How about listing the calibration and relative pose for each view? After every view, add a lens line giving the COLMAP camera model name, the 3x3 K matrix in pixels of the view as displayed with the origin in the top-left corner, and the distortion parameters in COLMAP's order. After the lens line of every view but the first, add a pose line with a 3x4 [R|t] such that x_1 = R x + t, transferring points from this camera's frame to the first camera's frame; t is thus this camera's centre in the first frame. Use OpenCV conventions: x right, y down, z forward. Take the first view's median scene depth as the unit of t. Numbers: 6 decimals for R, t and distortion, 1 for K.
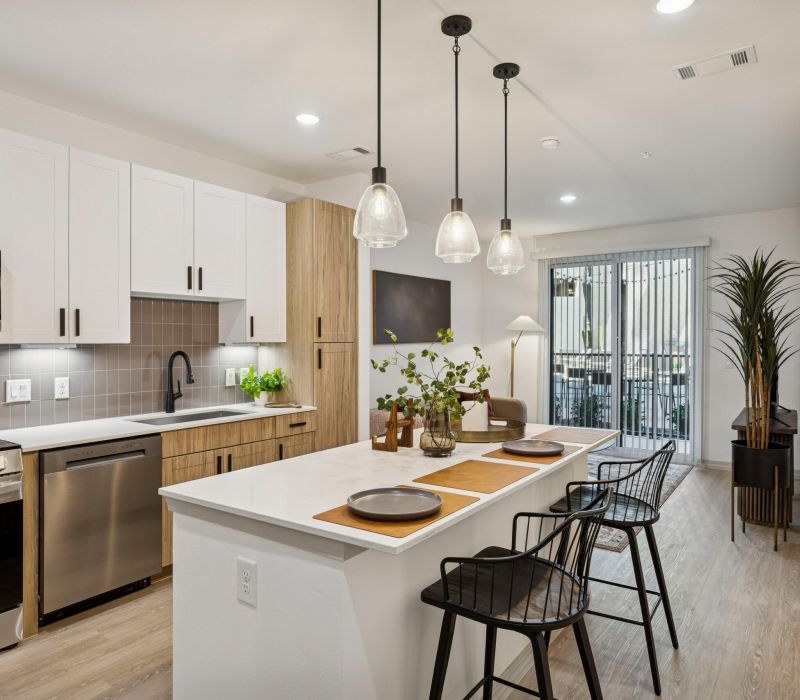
lens RADIAL K [[577.3, 0, 400.0], [0, 577.3, 350.0], [0, 0, 1]] dist [0.001682, 0.000155]
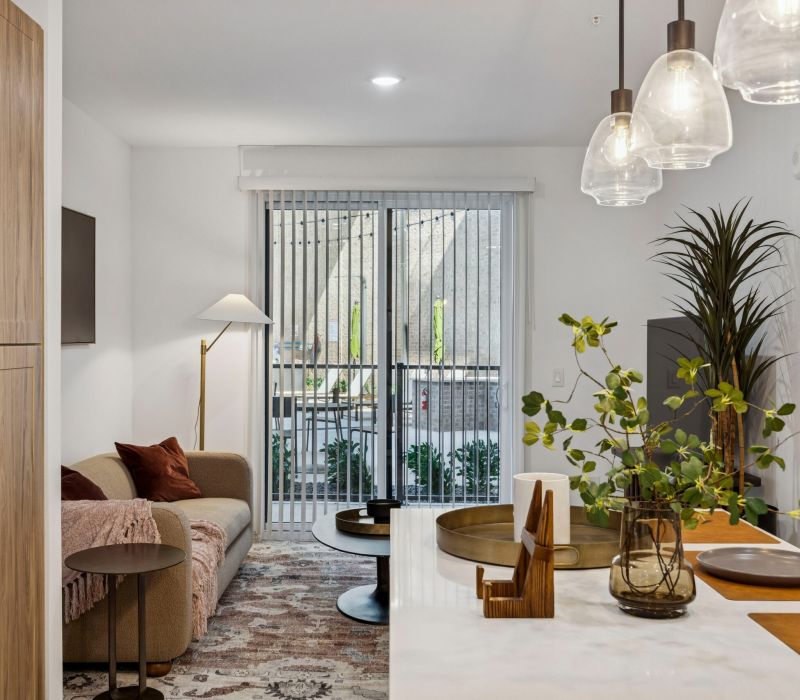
lens RADIAL K [[1005.9, 0, 400.0], [0, 1005.9, 350.0], [0, 0, 1]] dist [0.003488, 0.001510]
pose [[0.842894, 0.004908, 0.538057, -0.146774], [-0.000705, 0.999968, -0.008016, -0.000685], [-0.538079, 0.006377, 0.842870, 0.137039]]
